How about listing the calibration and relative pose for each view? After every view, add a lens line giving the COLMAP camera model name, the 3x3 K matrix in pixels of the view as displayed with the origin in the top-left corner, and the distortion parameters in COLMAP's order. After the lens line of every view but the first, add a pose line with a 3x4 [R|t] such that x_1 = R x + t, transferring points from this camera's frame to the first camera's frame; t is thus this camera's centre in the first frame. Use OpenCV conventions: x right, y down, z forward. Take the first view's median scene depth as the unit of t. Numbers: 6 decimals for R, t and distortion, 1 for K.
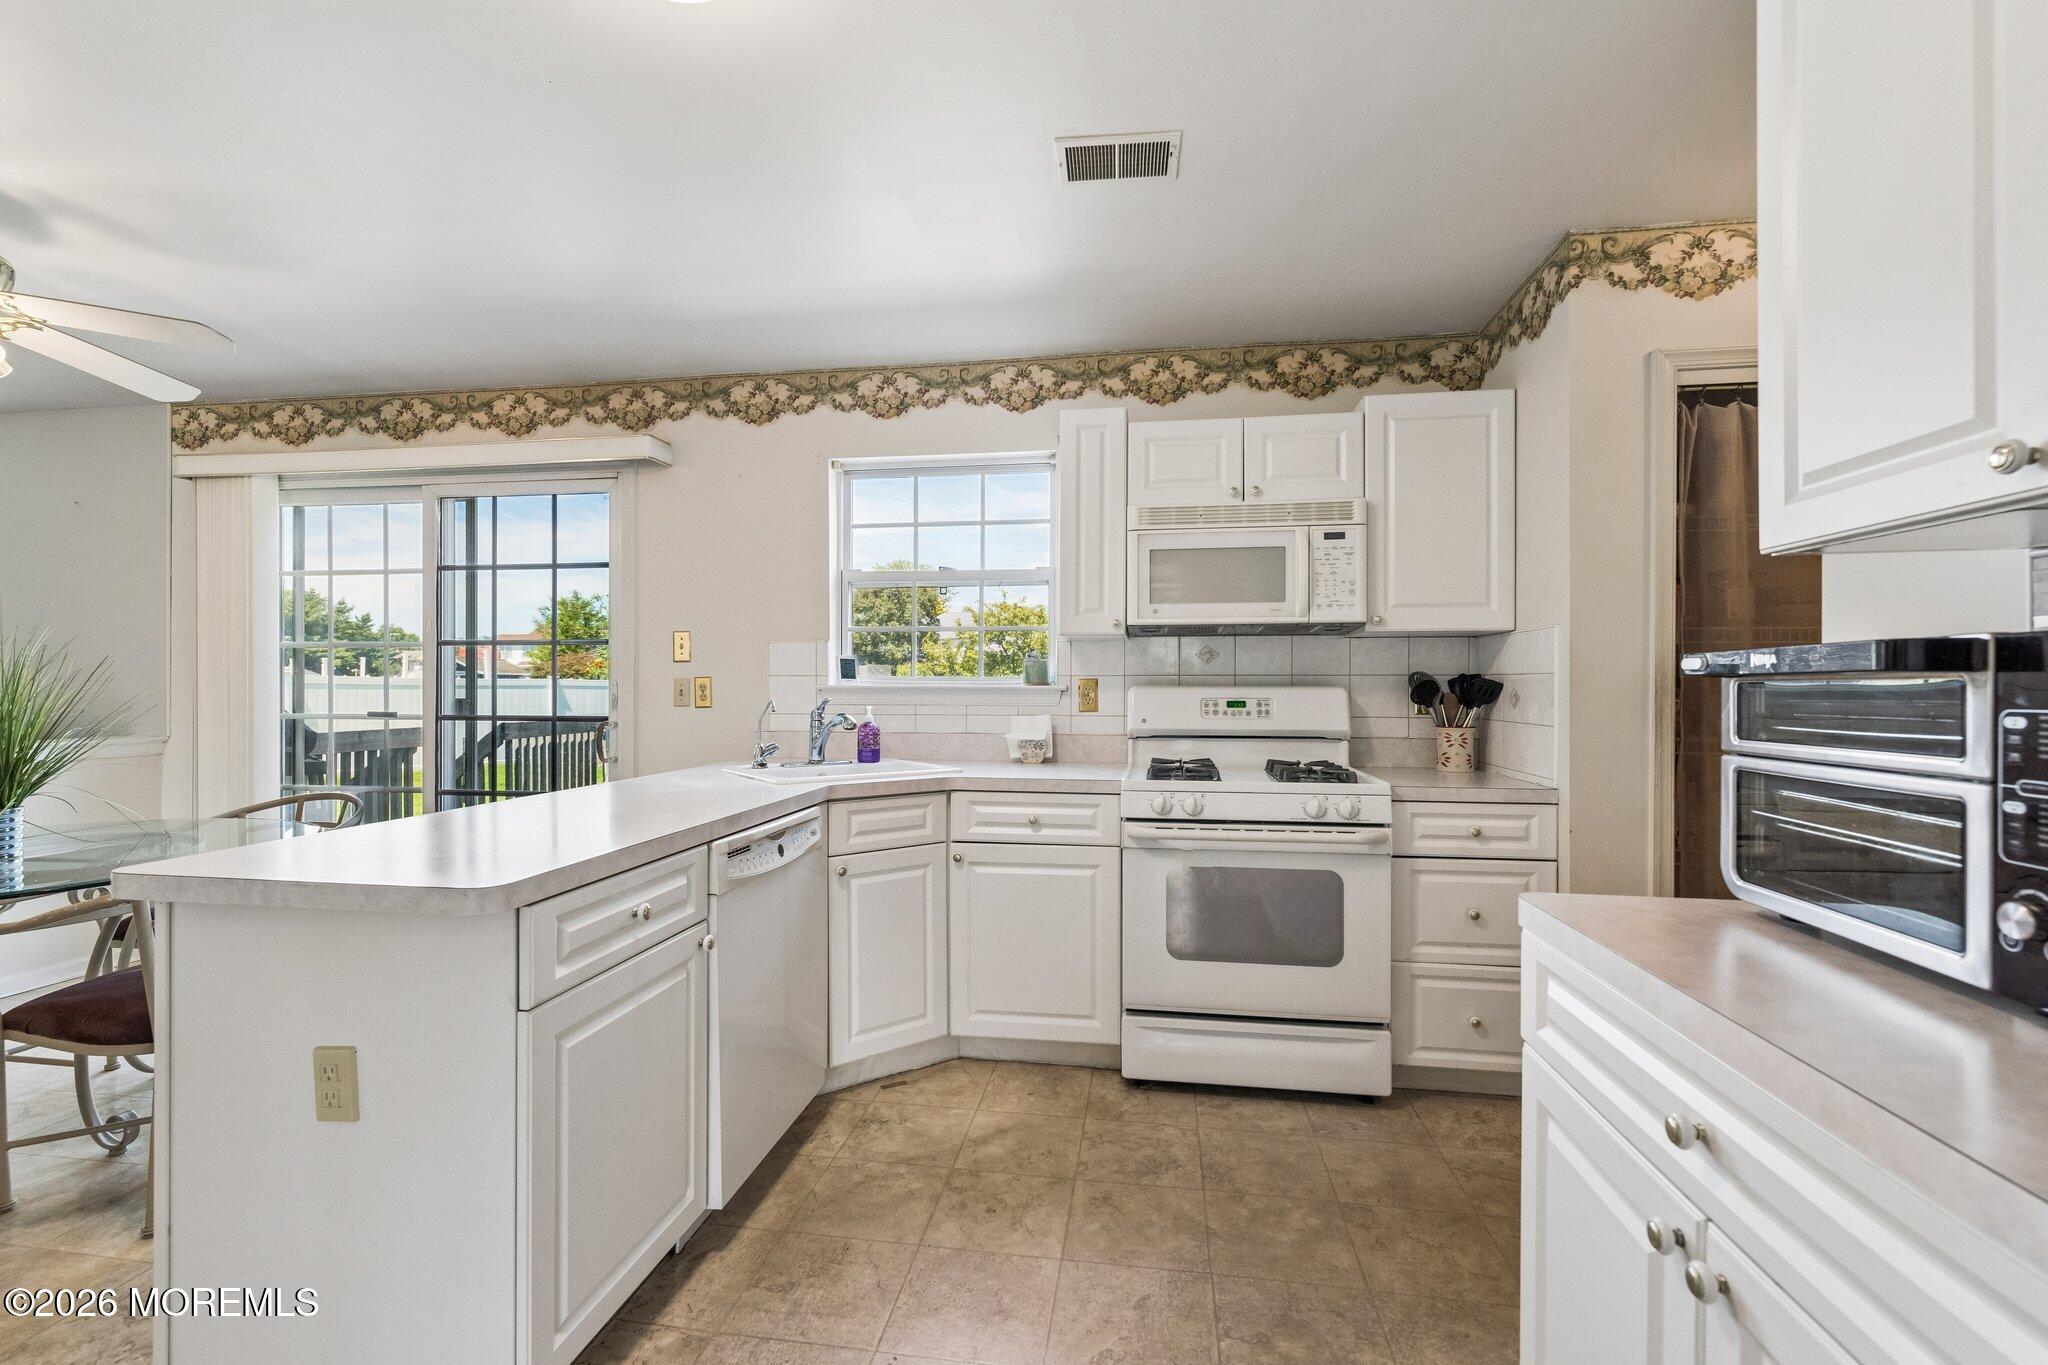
lens RADIAL K [[893.5, 0, 1019.0], [0, 893.5, 700.1], [0, 0, 1]] dist [0.003602, -0.000082]
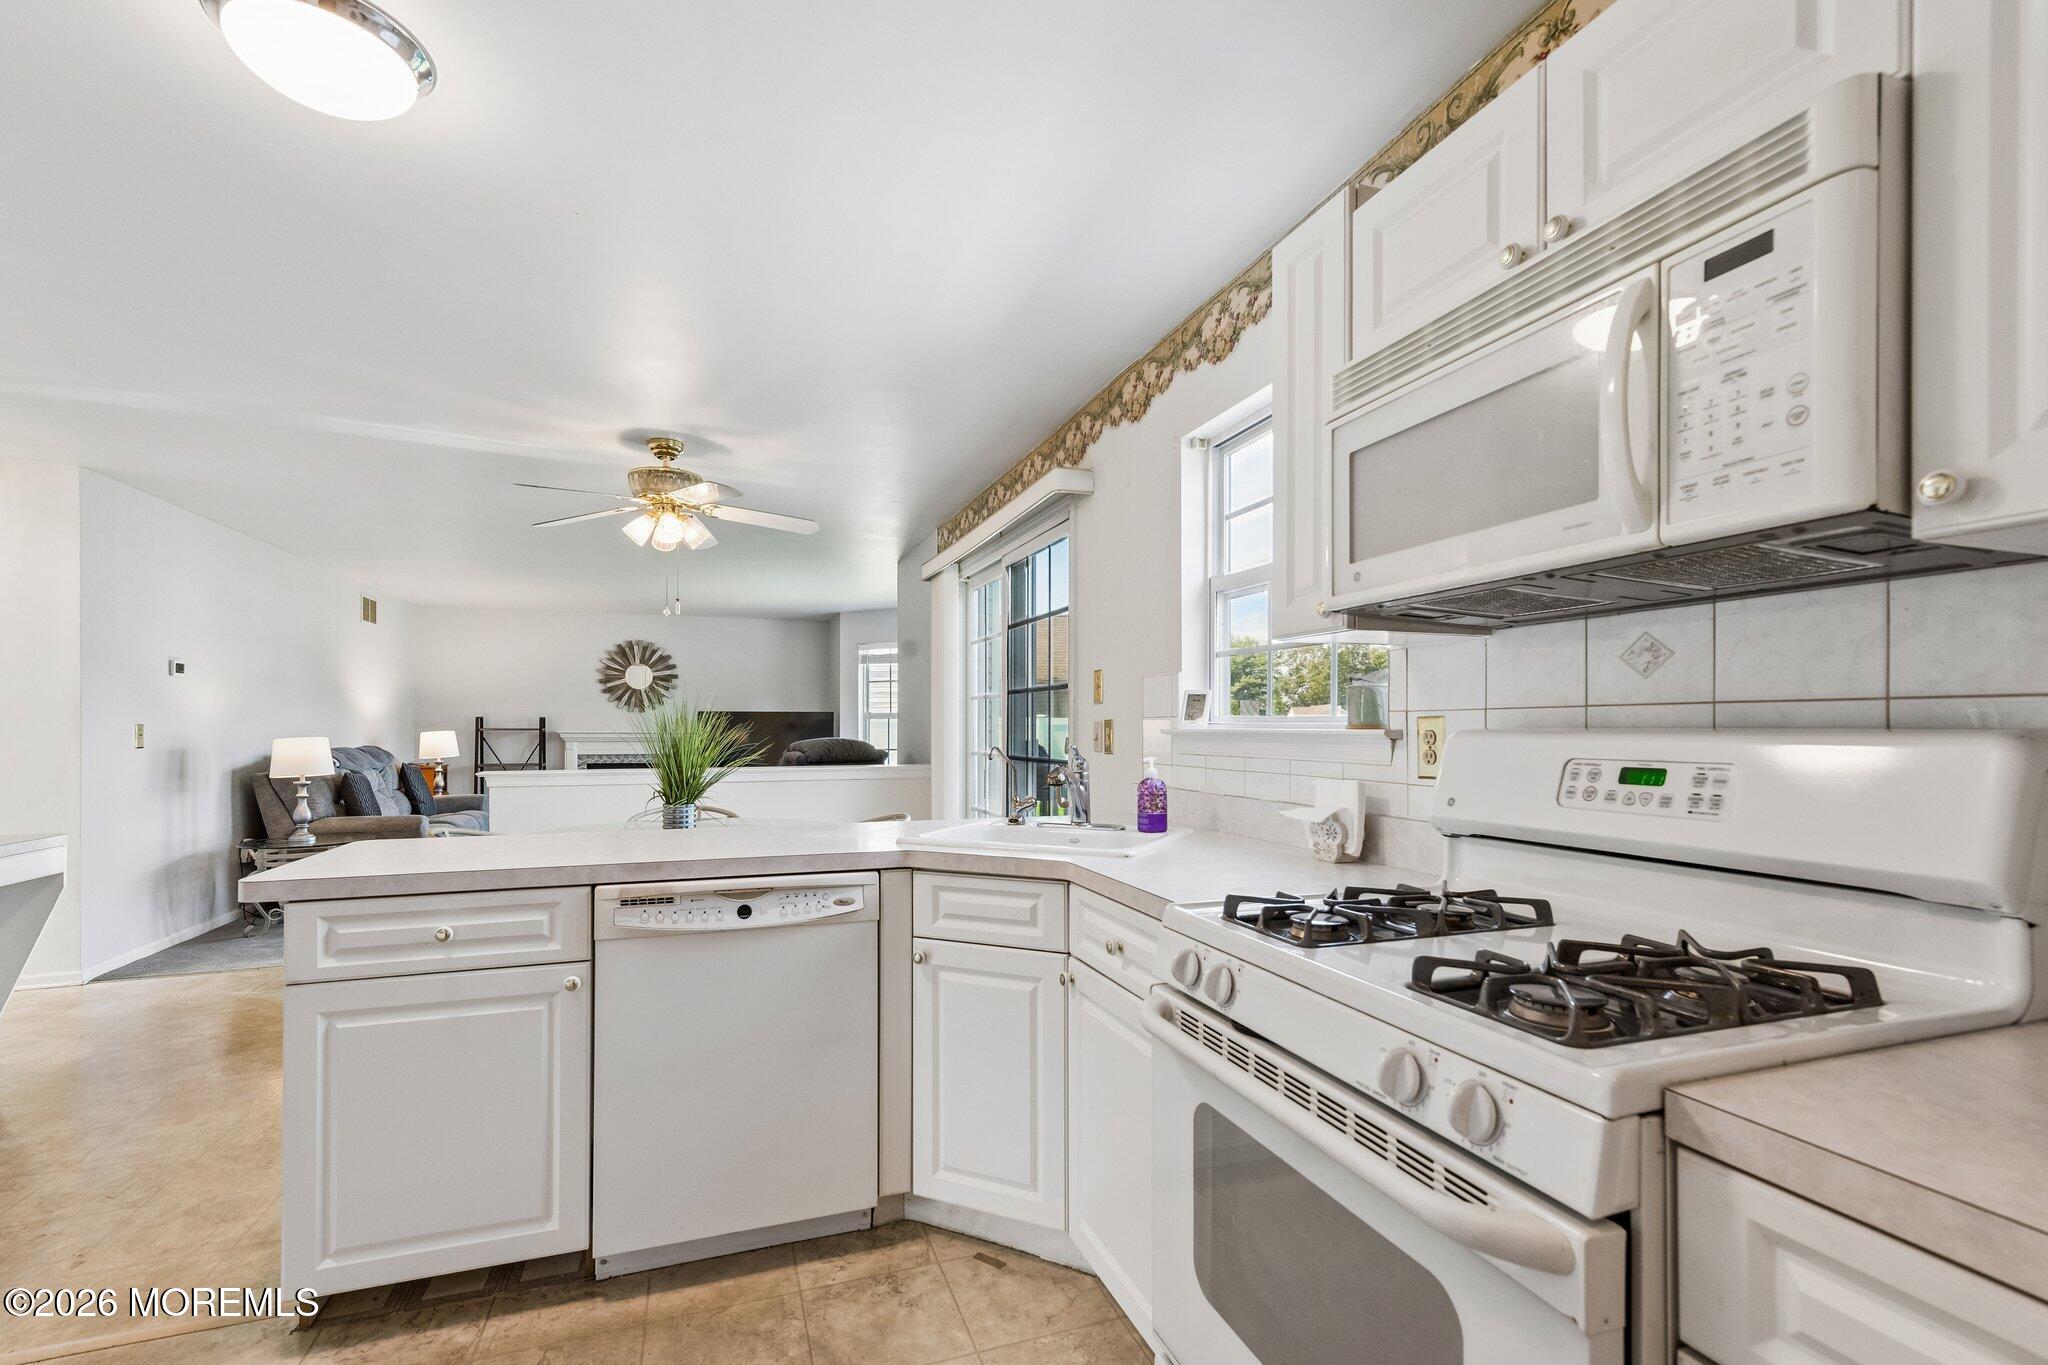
lens RADIAL K [[908.2, 0, 1022.7], [0, 908.2, 730.3], [0, 0, 1]] dist [0.012134, -0.000168]
pose [[0.465611, 0.001795, -0.884988, 0.515037], [-0.012187, 0.999916, -0.004384, -0.011593], [0.884906, 0.012827, 0.465593, 0.618636]]
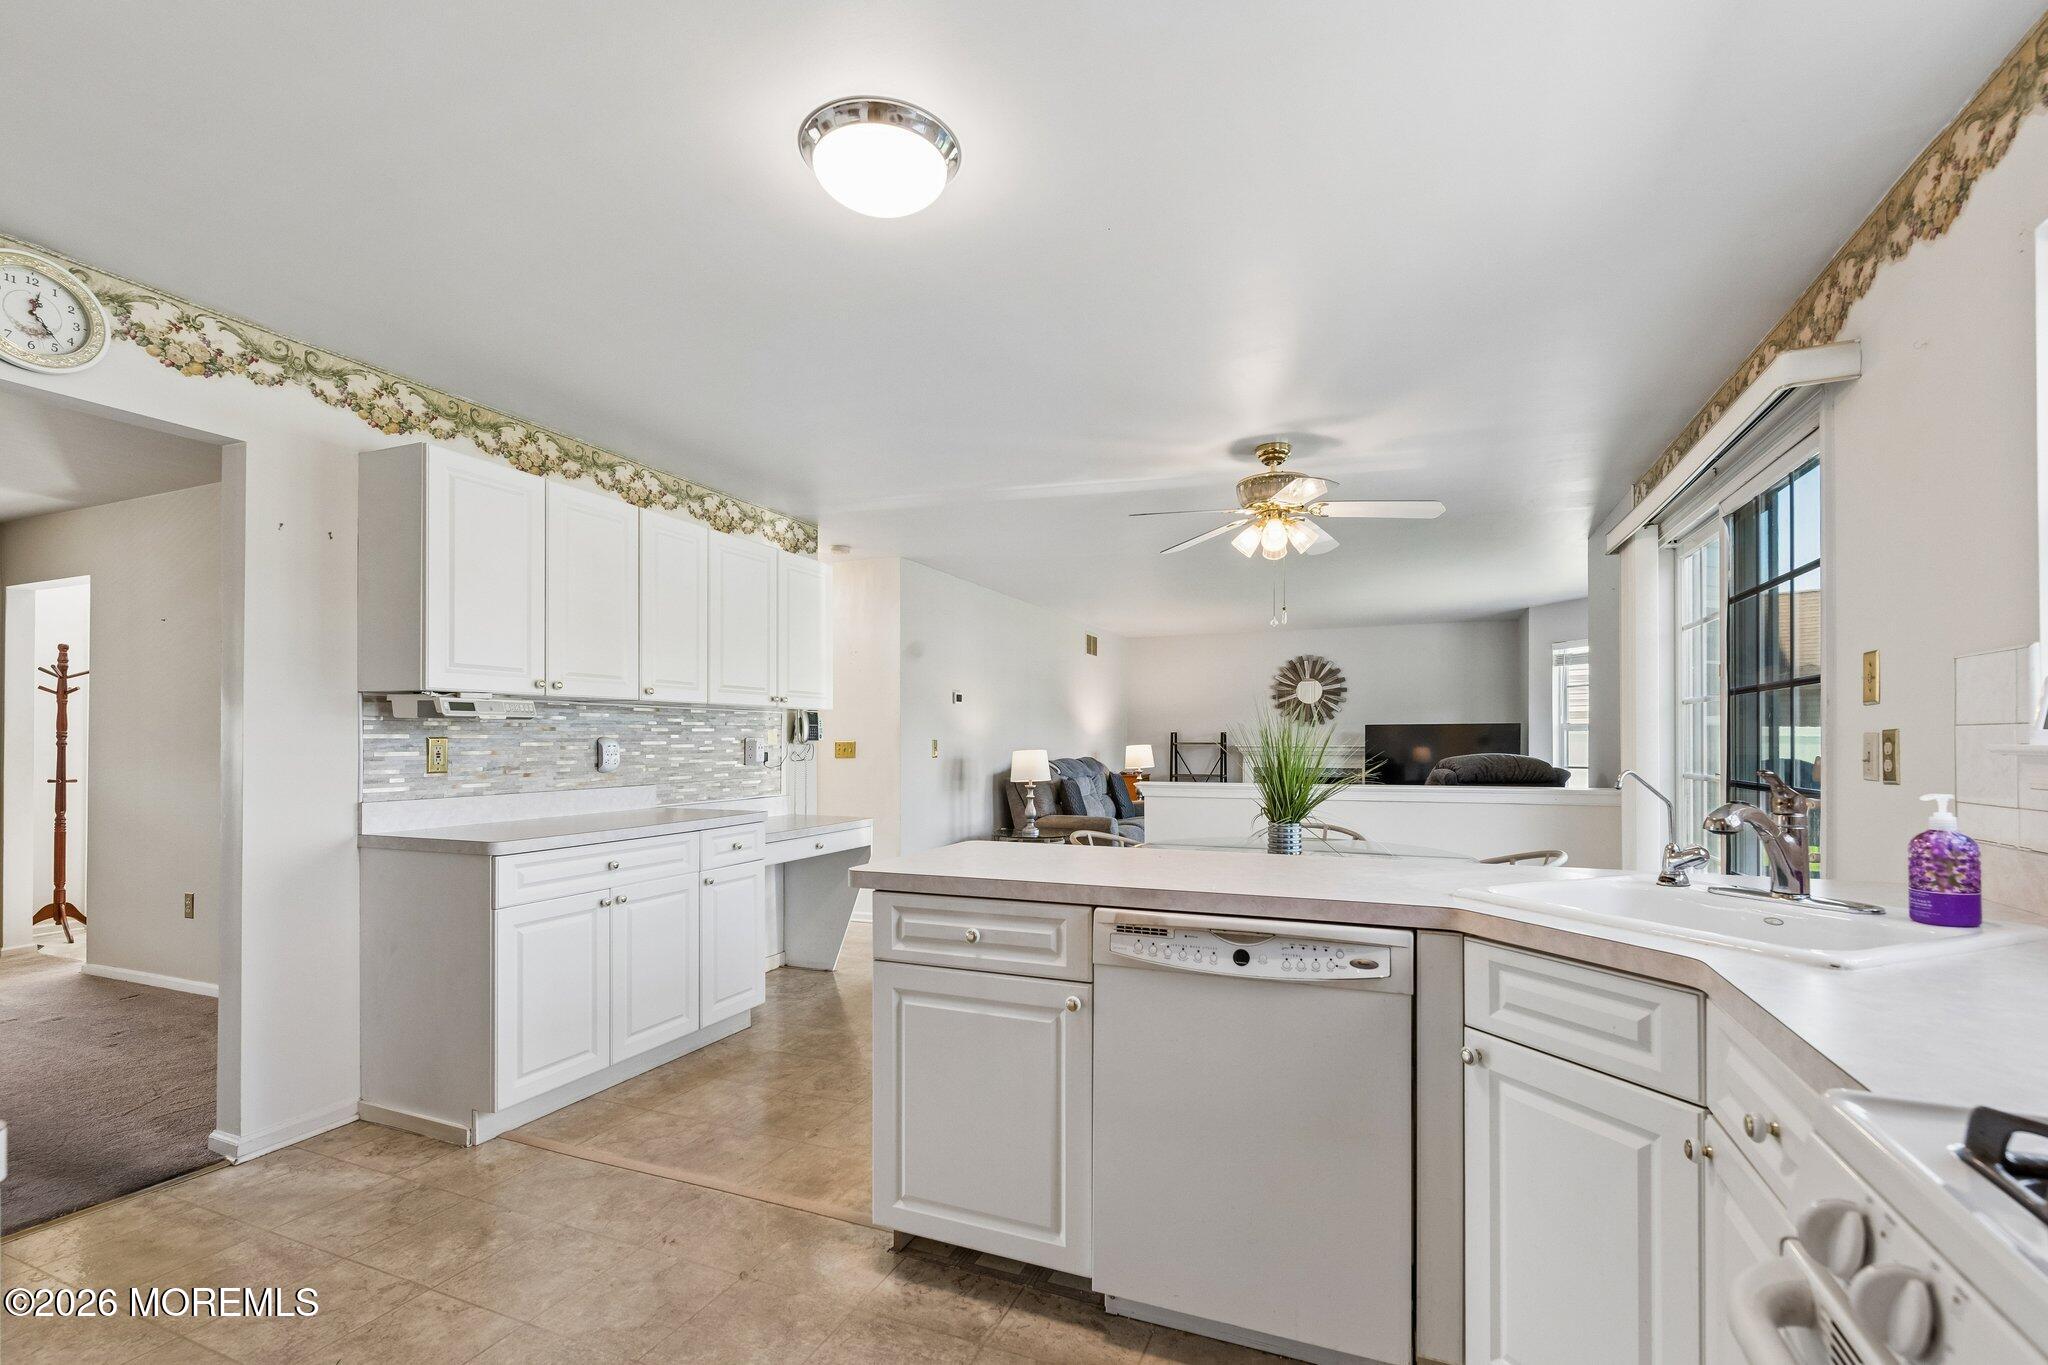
lens RADIAL K [[907.1, 0, 1030.7], [0, 907.1, 740.6], [0, 0, 1]] dist [0.000280, -0.000075]
pose [[-0.249061, -0.001685, -0.968486, 0.413750], [-0.012168, 0.999925, 0.001390, -0.015286], [0.968411, 0.012131, -0.249063, 0.769168]]
